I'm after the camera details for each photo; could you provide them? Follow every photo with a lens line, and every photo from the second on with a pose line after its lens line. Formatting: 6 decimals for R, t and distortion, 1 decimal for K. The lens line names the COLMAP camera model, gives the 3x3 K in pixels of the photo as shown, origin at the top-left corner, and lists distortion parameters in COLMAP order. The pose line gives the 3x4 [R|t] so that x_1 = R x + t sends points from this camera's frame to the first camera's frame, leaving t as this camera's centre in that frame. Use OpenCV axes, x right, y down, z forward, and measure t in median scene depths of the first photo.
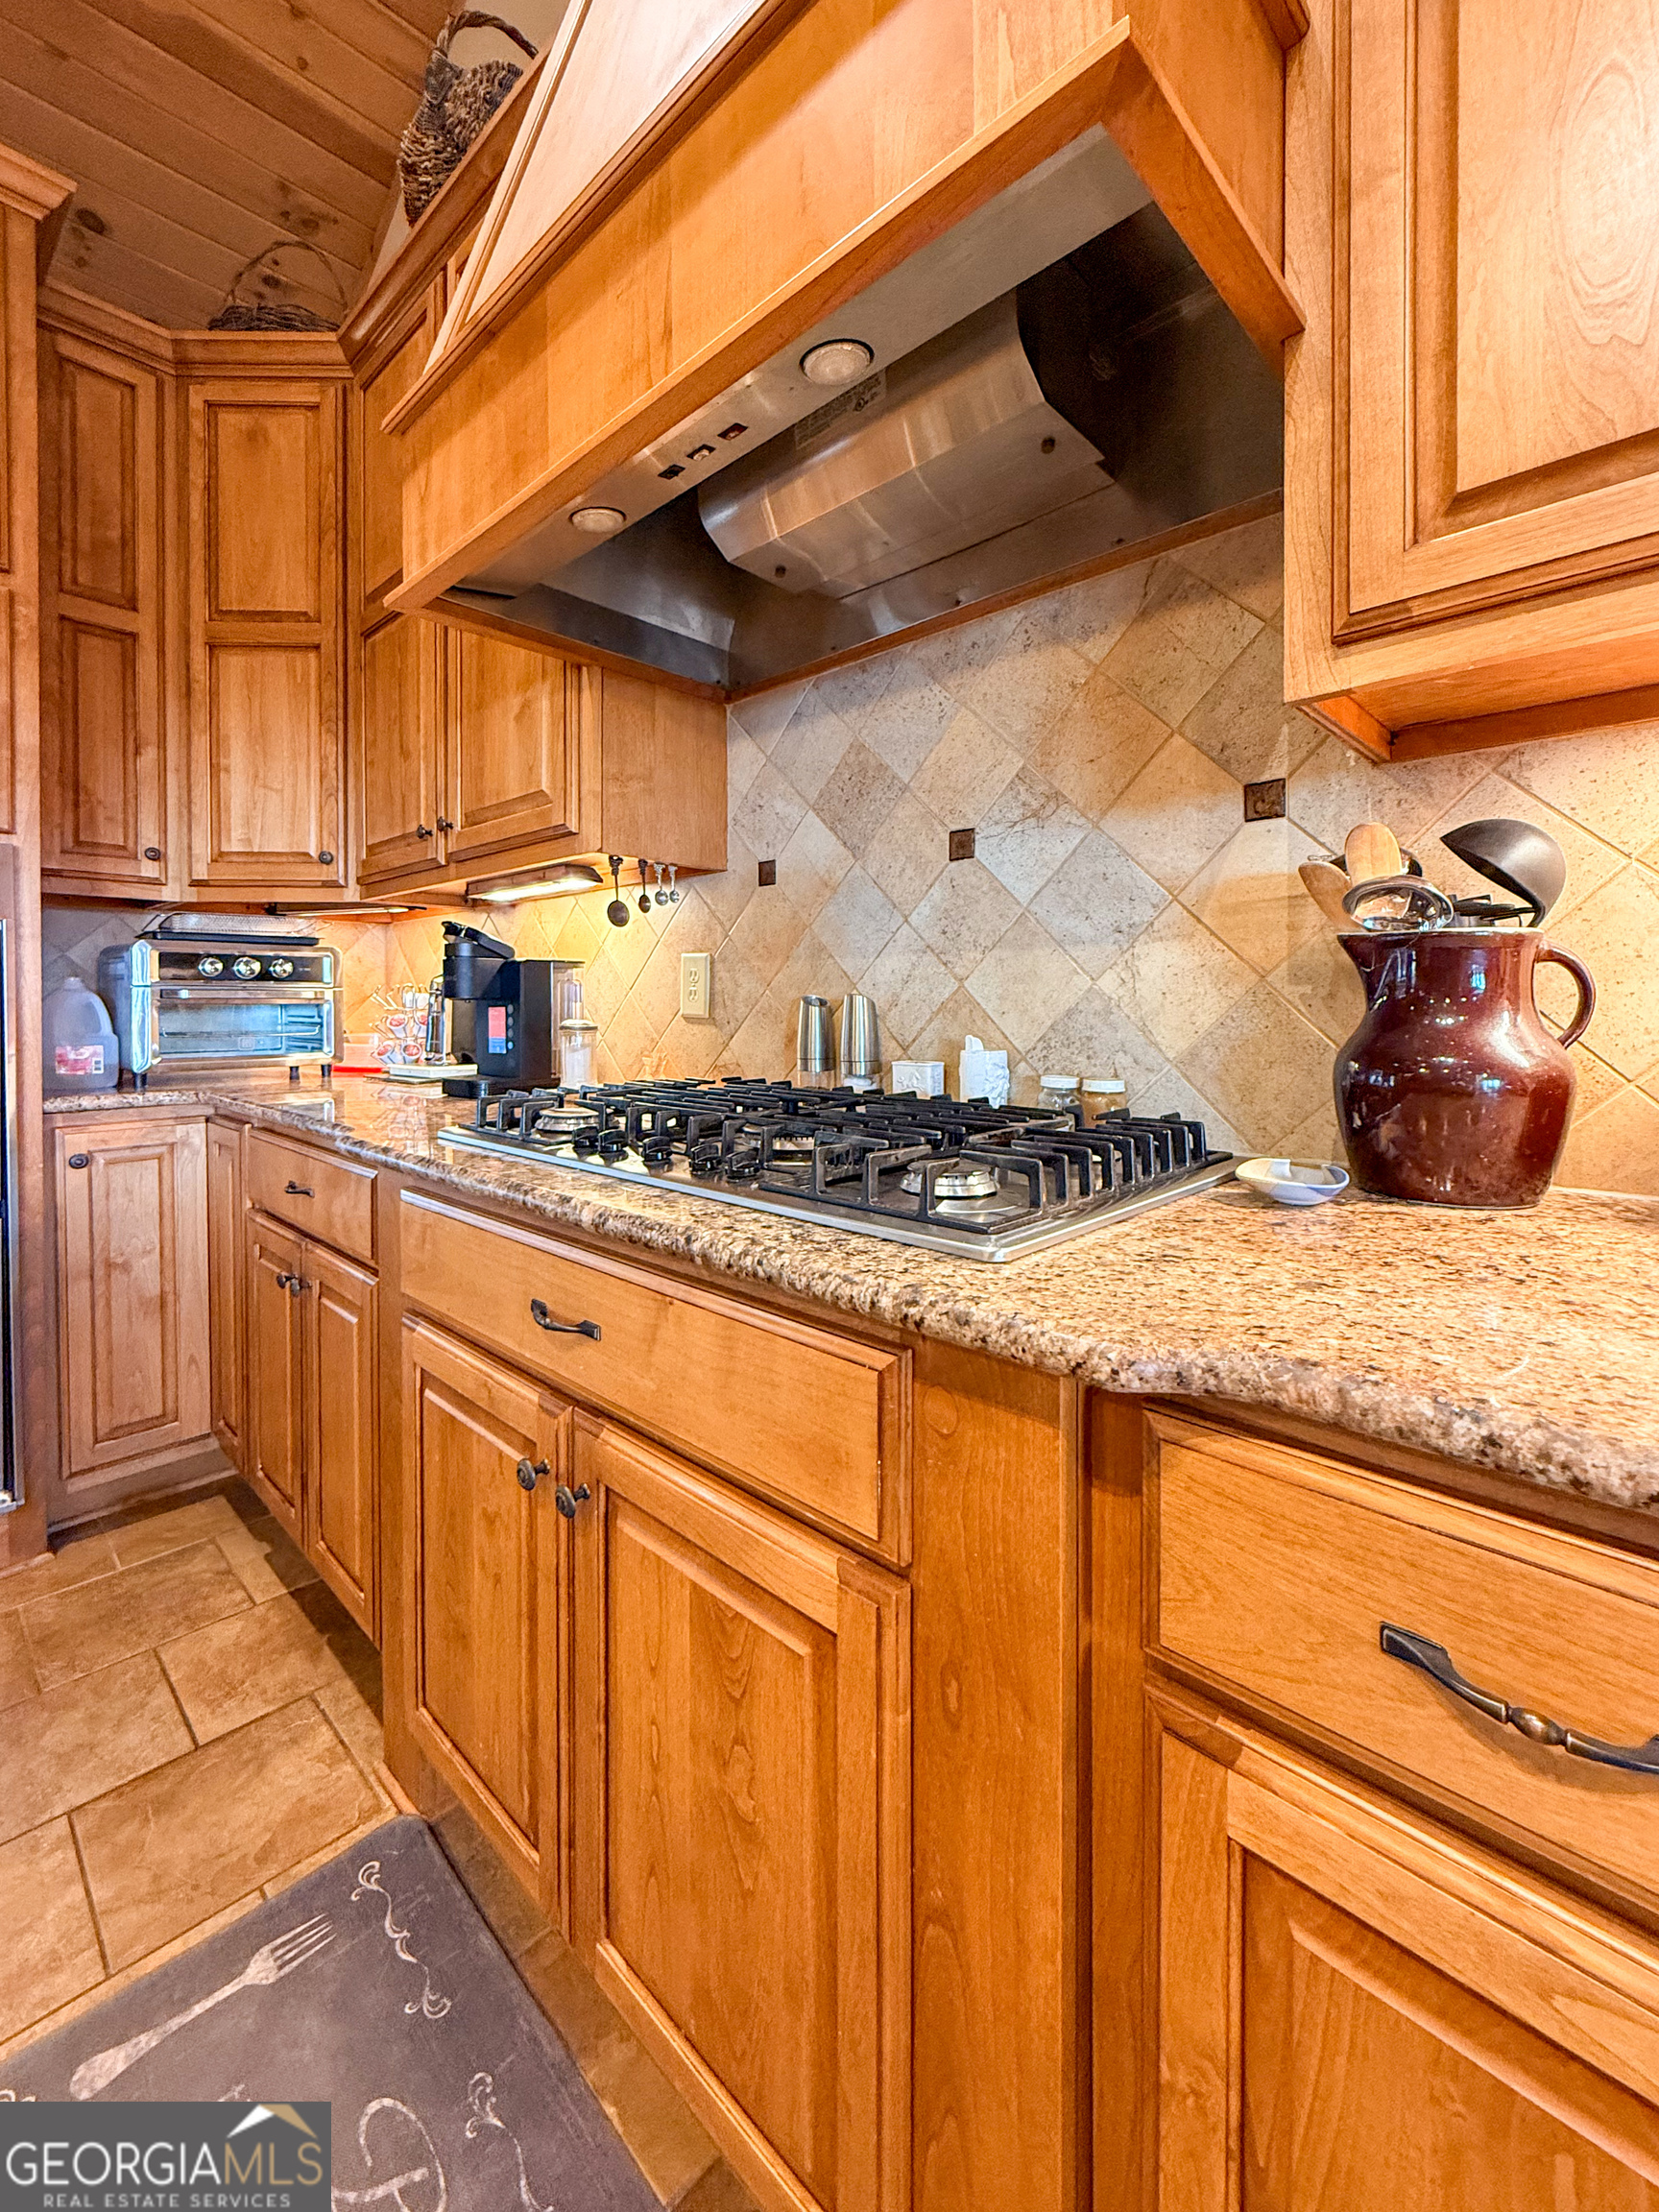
lens RADIAL K [[902.0, 0, 886.6], [0, 902.0, 1019.5], [0, 0, 1]] dist [-0.009305, 0.000376]
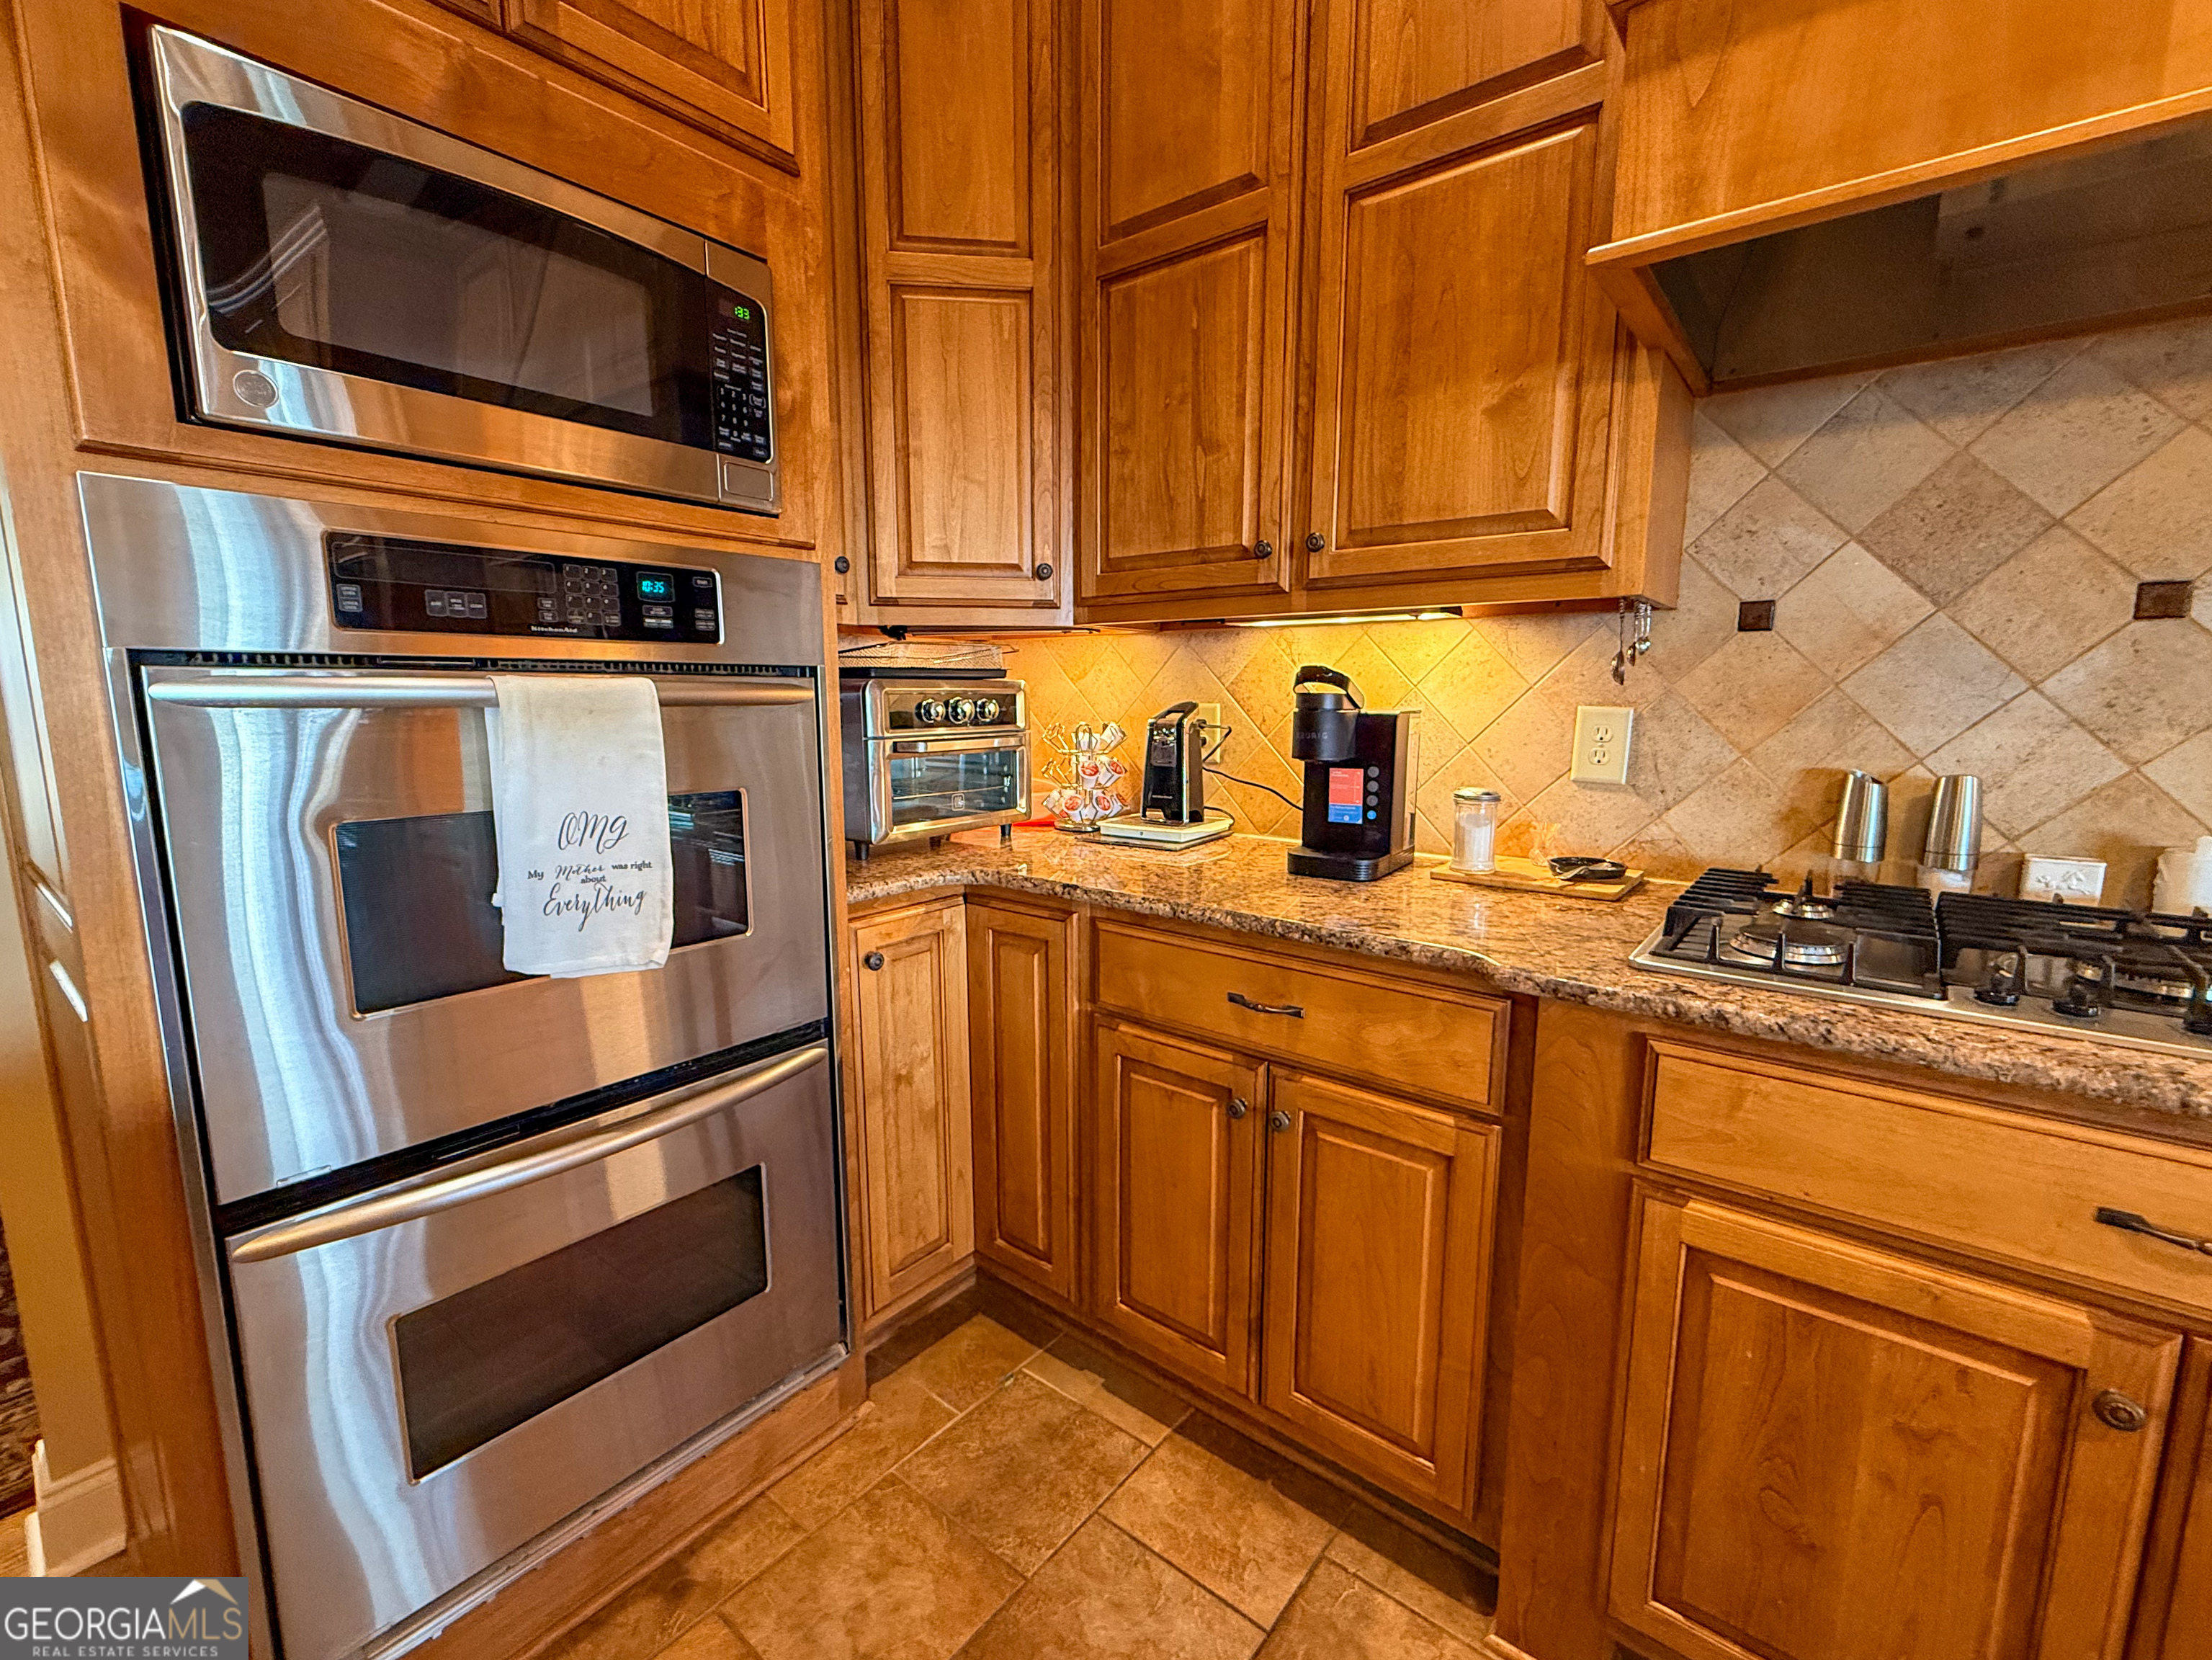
lens RADIAL K [[902.1, 0, 1099.0], [0, 902.1, 835.4], [0, 0, 1]] dist [-0.009305, 0.000376]
pose [[0.996585, -0.007448, 0.082234, -0.760503], [-0.004530, 0.989491, 0.144521, -0.074223], [-0.082446, -0.144400, 0.986079, 0.190547]]
